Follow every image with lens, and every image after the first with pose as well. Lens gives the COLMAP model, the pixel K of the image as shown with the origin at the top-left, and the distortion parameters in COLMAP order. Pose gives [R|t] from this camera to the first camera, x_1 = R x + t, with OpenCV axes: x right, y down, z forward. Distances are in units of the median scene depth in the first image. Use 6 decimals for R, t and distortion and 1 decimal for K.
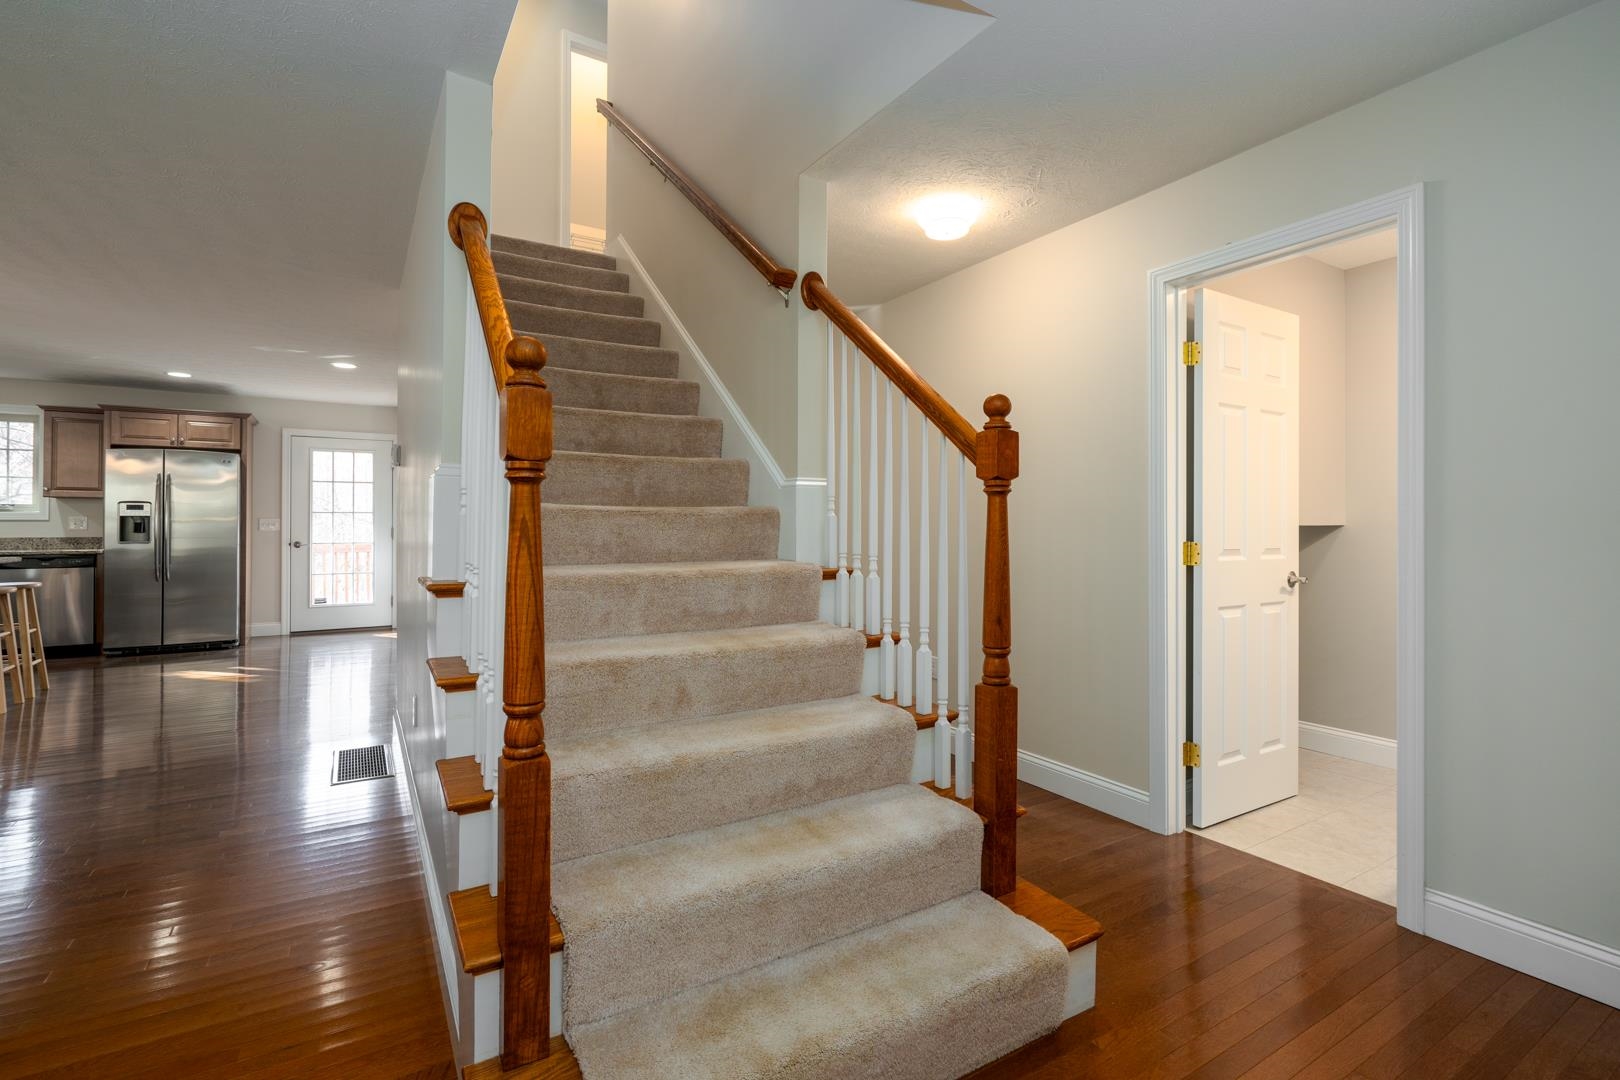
lens RADIAL K [[725.3, 0, 786.0], [0, 725.3, 513.3], [0, 0, 1]] dist [0.007430, 0.000236]
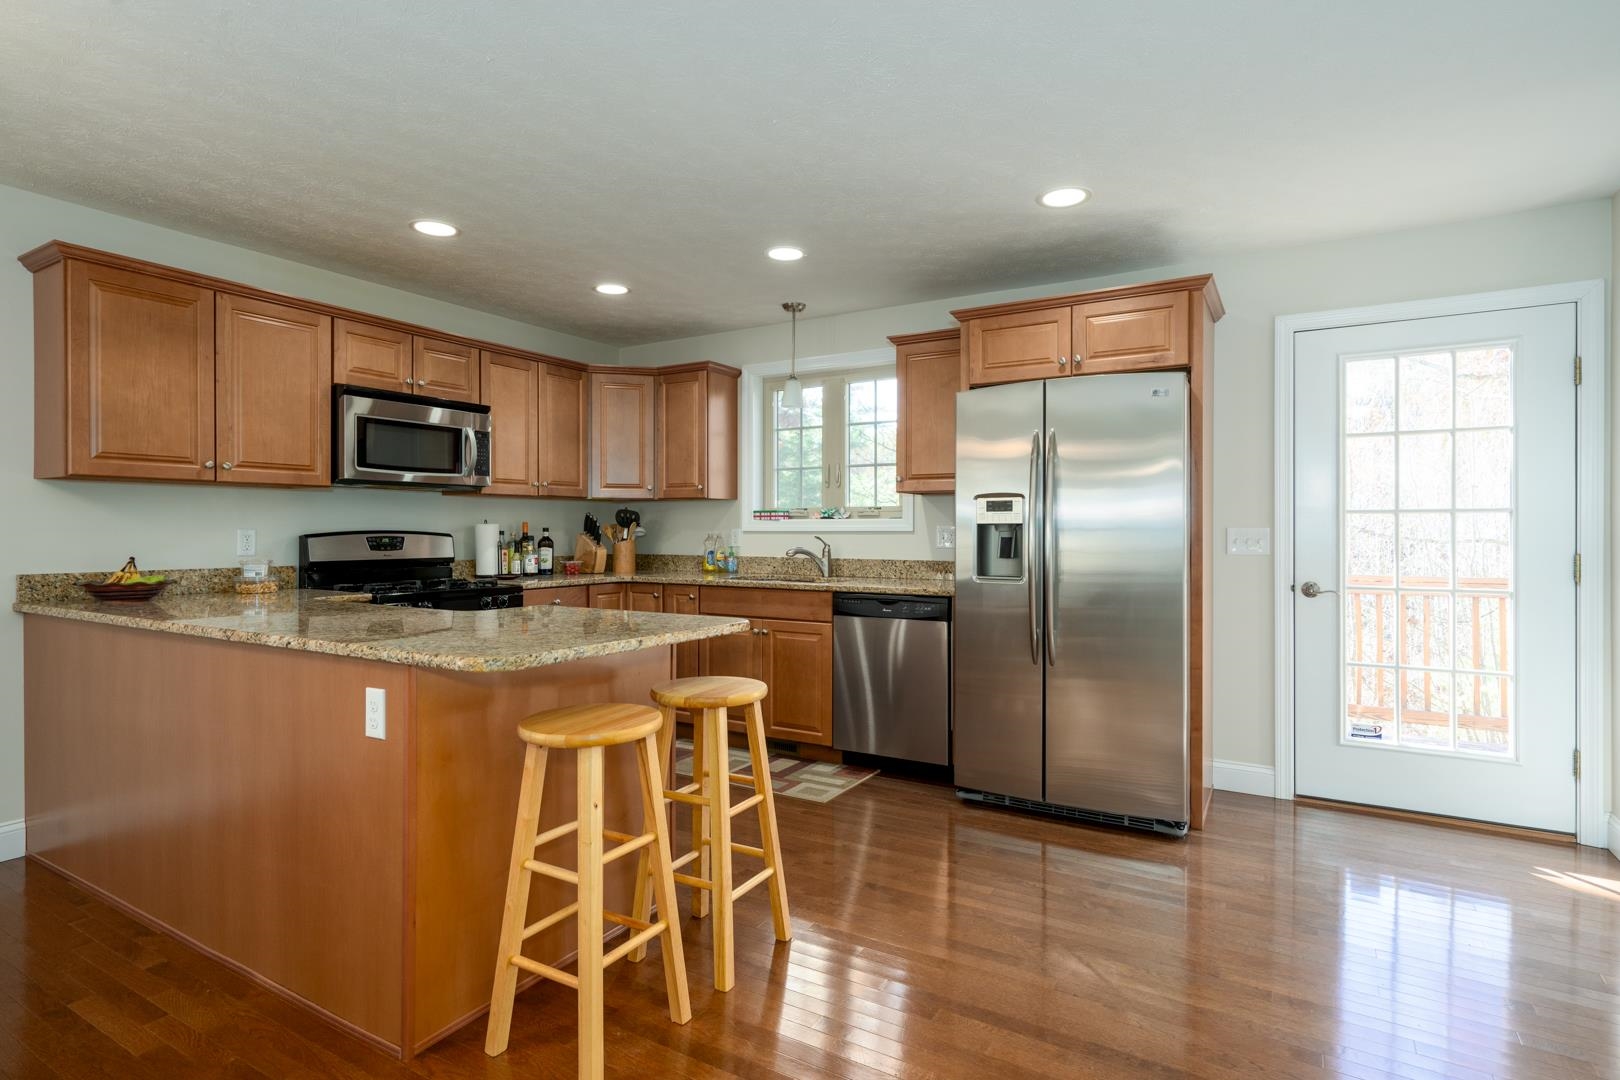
lens RADIAL K [[832.5, 0, 812.4], [0, 832.5, 530.6], [0, 0, 1]] dist [0.006482, 0.000888]
pose [[0.479474, 0.000671, -0.877556, -0.442159], [0.011823, 0.999904, 0.007224, 0.002644], [0.877476, -0.013839, 0.479420, 0.593100]]
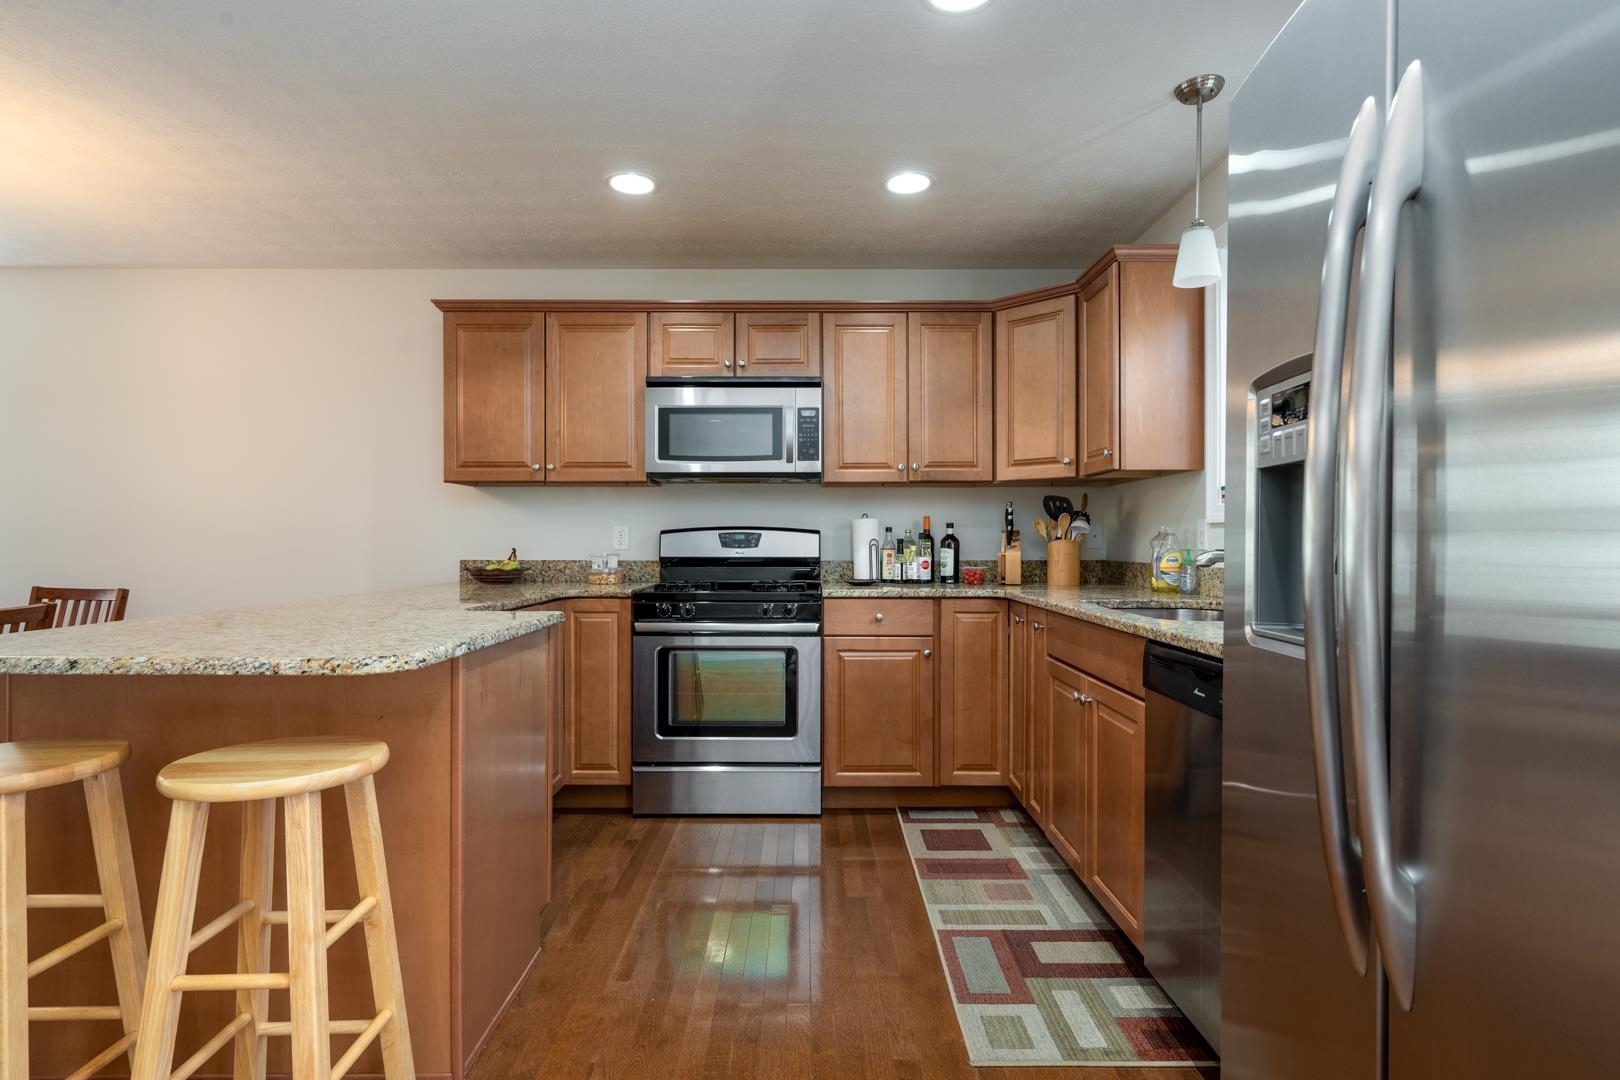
lens RADIAL K [[832.5, 0, 809.2], [0, 832.5, 543.1], [0, 0, 1]] dist [0.006482, 0.000888]
pose [[-0.509253, 0.004634, -0.860604, -0.666960], [0.011903, 0.999928, -0.001659, 0.016996], [0.860534, -0.011089, -0.509272, 0.965087]]
